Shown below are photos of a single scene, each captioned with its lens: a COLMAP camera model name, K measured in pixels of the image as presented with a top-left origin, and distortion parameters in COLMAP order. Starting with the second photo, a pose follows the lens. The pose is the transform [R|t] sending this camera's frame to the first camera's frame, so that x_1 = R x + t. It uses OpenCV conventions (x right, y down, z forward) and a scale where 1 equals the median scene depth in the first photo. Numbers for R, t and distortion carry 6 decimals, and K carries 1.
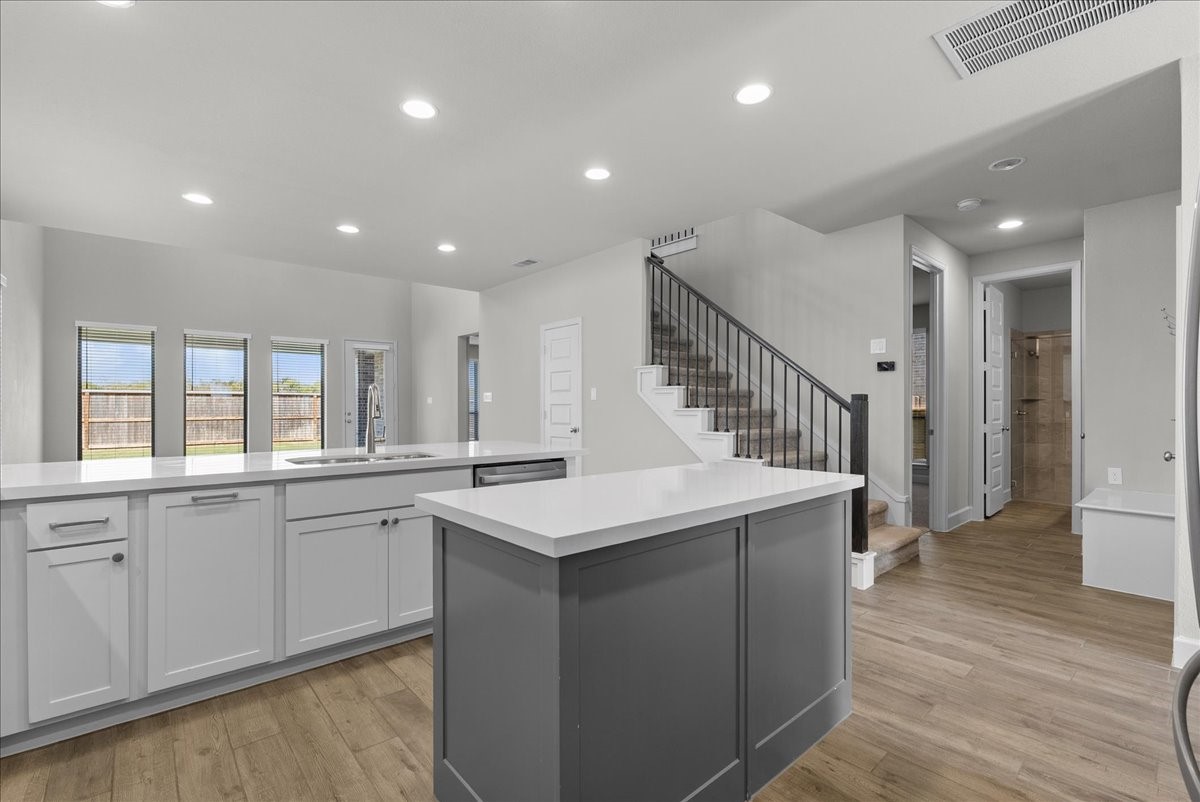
lens RADIAL K [[529.4, 0, 593.6], [0, 529.4, 403.0], [0, 0, 1]] dist [-0.006516, 0.000976]
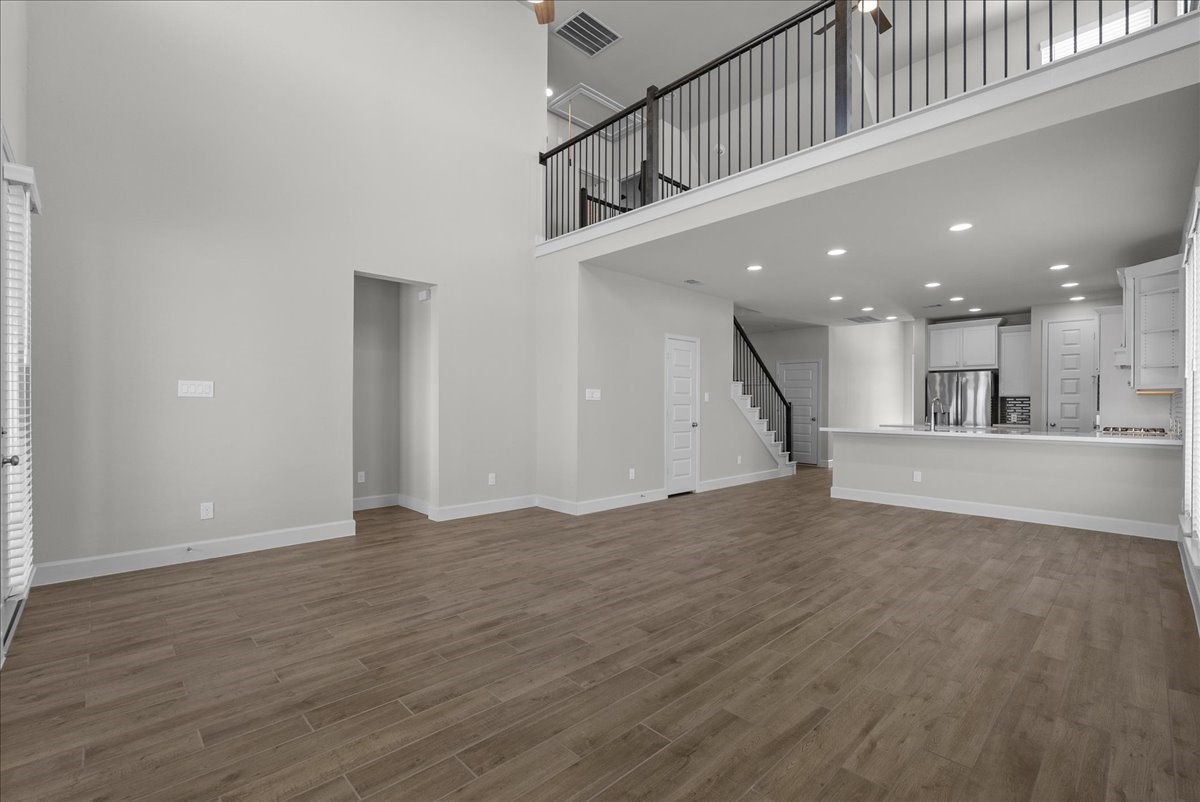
lens RADIAL K [[529.4, 0, 600.4], [0, 529.4, 402.2], [0, 0, 1]] dist [-0.006516, 0.000976]
pose [[-0.052922, 0.006852, 0.998575, -2.110063], [-0.012663, 0.999891, -0.007532, 0.014728], [-0.998518, -0.013043, -0.052829, 2.094831]]
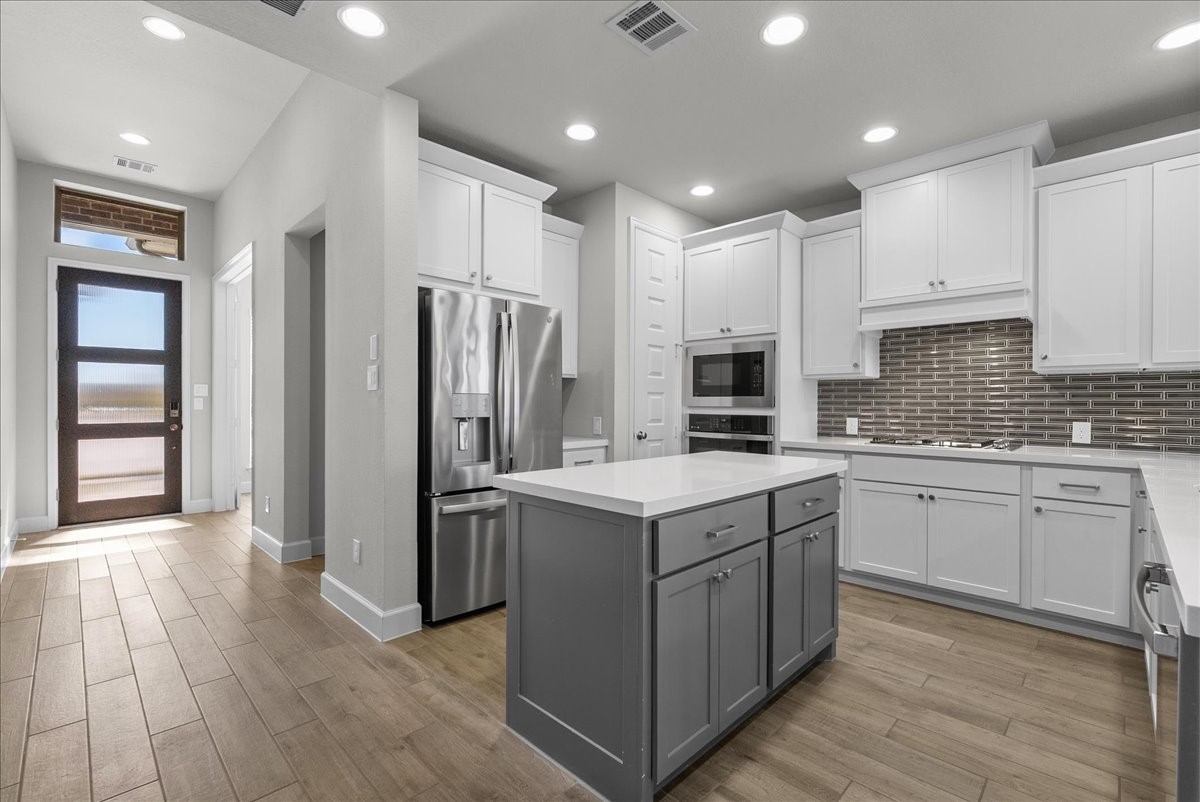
lens RADIAL K [[529.4, 0, 604.8], [0, 529.4, 402.6], [0, 0, 1]] dist [-0.006516, 0.000976]
pose [[-0.996091, -0.003202, -0.088279, 0.231641], [-0.002448, 0.999960, -0.008649, 0.009176], [0.088303, -0.008400, -0.996058, 1.141725]]
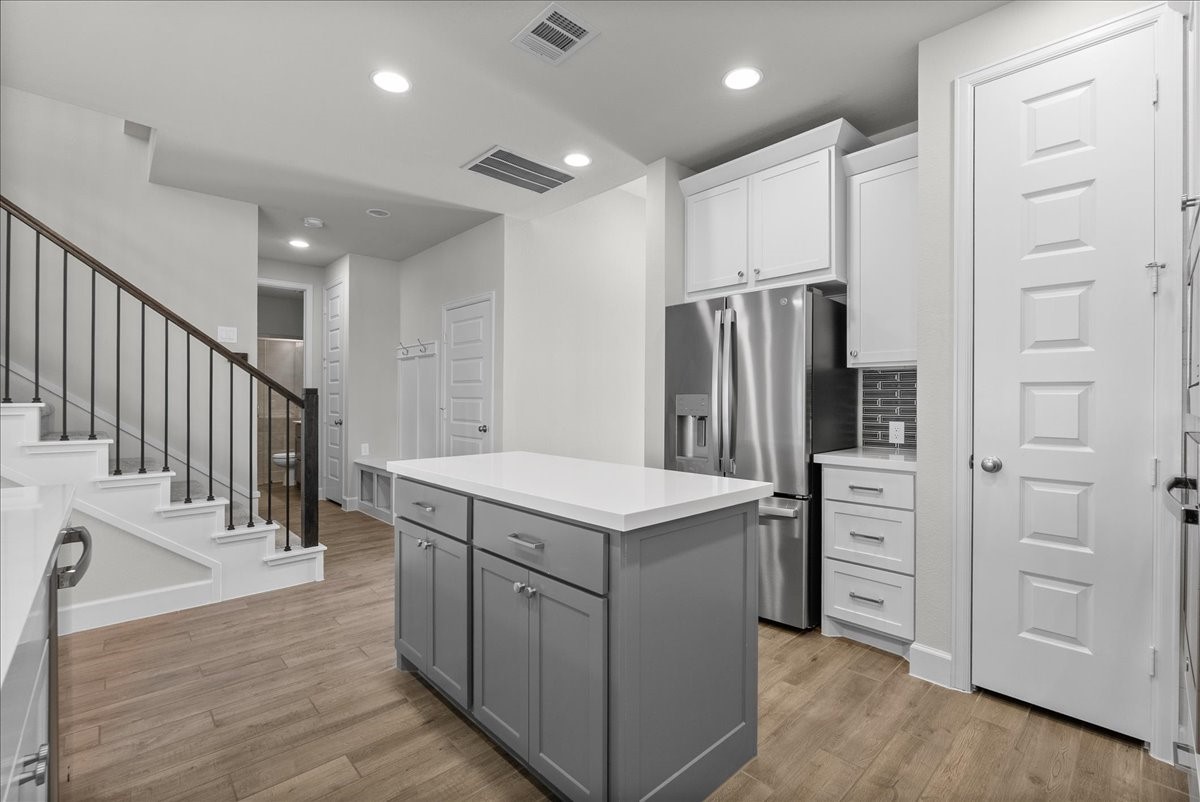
lens RADIAL K [[529.4, 0, 599.7], [0, 529.4, 398.5], [0, 0, 1]] dist [-0.006516, 0.000976]
pose [[-0.046148, 0.003843, 0.998927, -0.520971], [-0.010412, 0.999936, -0.004328, 0.000535], [-0.998880, -0.010600, -0.046105, 0.498073]]
